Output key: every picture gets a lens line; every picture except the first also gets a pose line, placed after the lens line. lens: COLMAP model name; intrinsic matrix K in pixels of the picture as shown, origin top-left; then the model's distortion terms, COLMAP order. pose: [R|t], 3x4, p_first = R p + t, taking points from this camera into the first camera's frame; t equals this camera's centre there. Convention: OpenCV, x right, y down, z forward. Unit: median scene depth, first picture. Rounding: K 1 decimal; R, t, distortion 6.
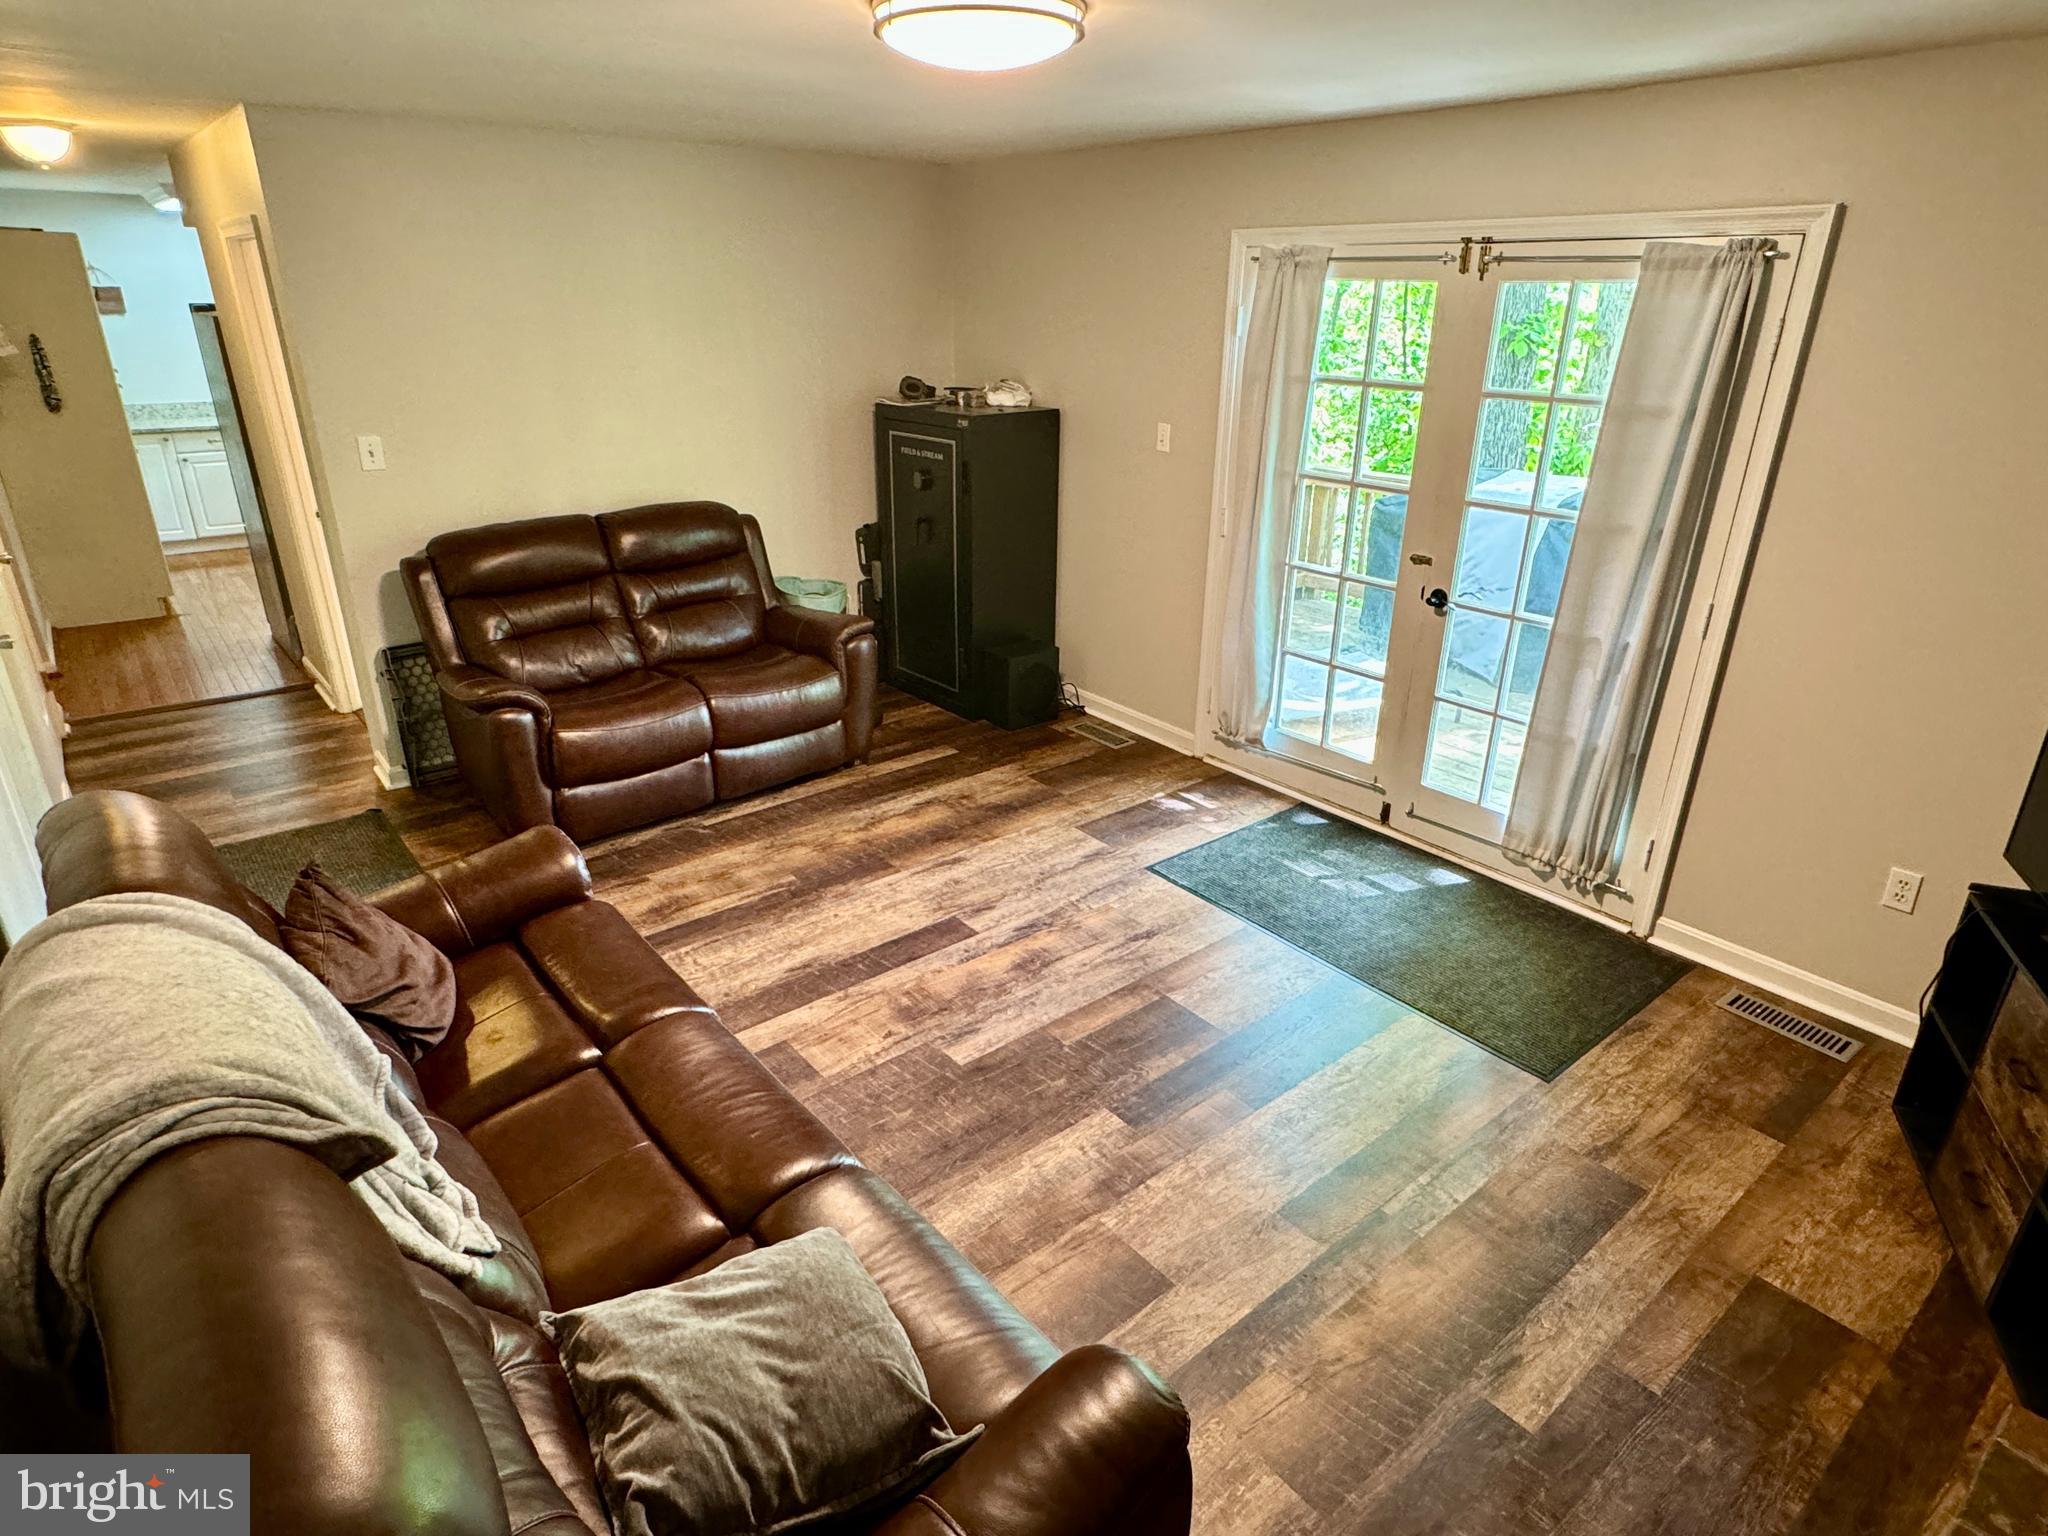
lens RADIAL K [[1140.5, 0, 1023.8], [0, 1140.5, 764.8], [0, 0, 1]] dist [0.001602, 0.000170]
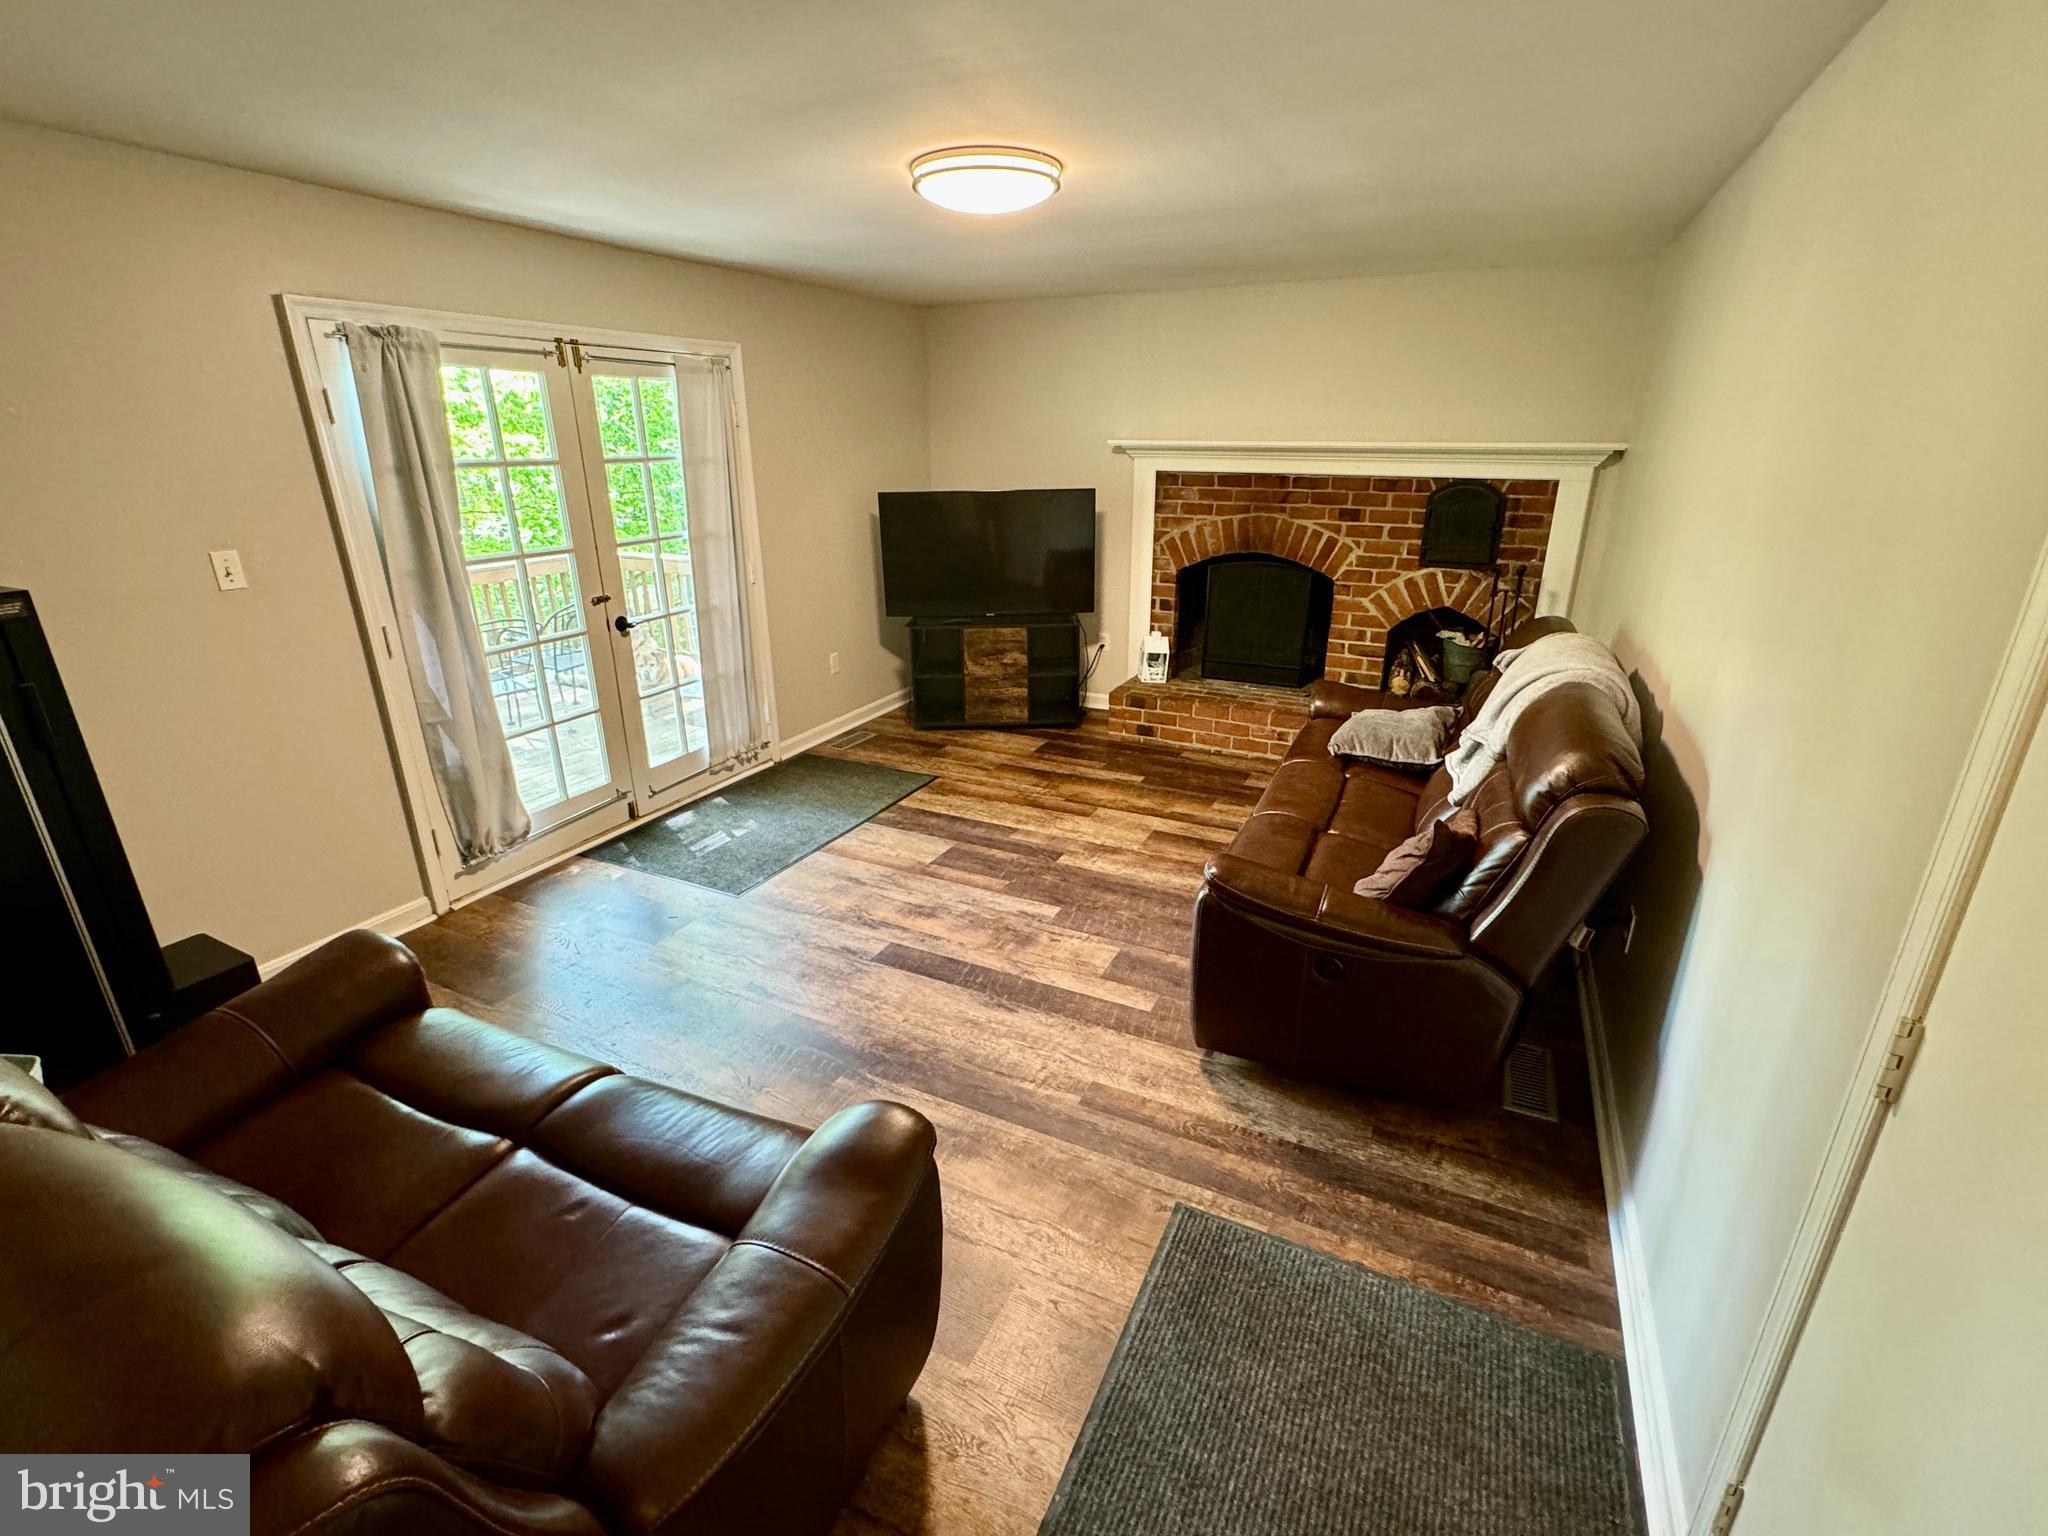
lens RADIAL K [[922.3, 0, 1025.8], [0, 922.3, 766.0], [0, 0, 1]] dist [-0.001786, 0.000277]
pose [[-0.419734, -0.315227, 0.851149, -0.822457], [0.350279, 0.808851, 0.472298, -0.378913], [-0.837334, 0.496379, -0.229085, 1.030515]]
